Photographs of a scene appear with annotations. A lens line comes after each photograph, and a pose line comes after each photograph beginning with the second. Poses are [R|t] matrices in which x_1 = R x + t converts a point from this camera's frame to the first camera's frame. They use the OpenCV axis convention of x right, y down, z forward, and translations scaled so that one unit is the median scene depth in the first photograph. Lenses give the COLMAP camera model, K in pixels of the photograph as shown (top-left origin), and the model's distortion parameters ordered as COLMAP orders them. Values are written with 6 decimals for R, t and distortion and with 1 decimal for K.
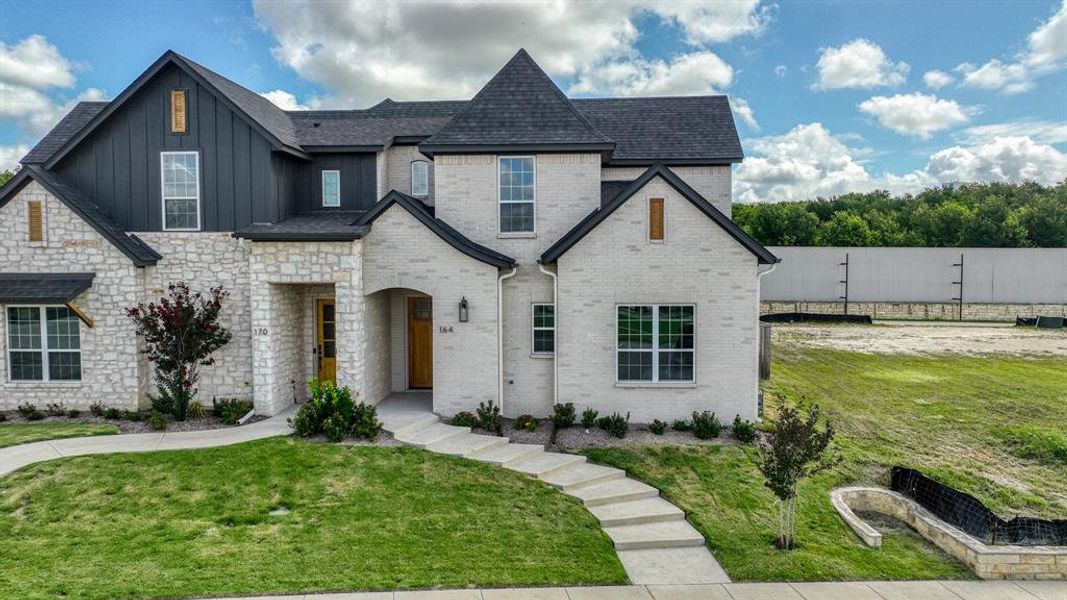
lens RADIAL K [[756.6, 0, 533.5], [0, 756.6, 300.0], [0, 0, 1]] dist [-0.001669, 0.022439]
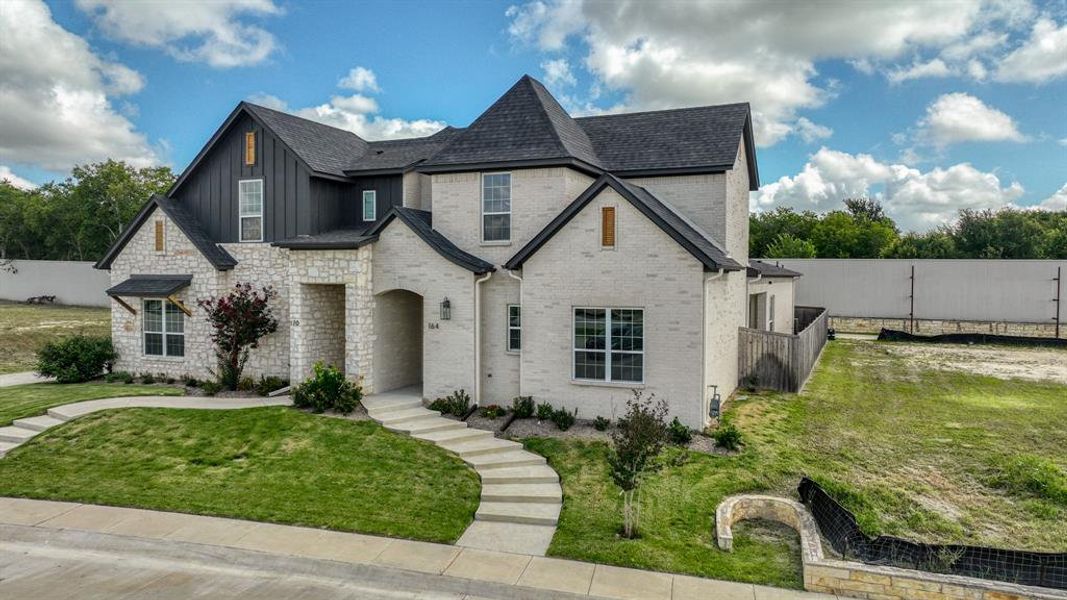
lens RADIAL K [[756.6, 0, 533.5], [0, 756.6, 300.0], [0, 0, 1]] dist [-0.001669, 0.022439]
pose [[0.939797, 0.017188, -0.341300, 0.424007], [-0.024697, 0.999539, -0.017668, 0.016523], [0.340839, 0.025033, 0.939788, -0.026350]]
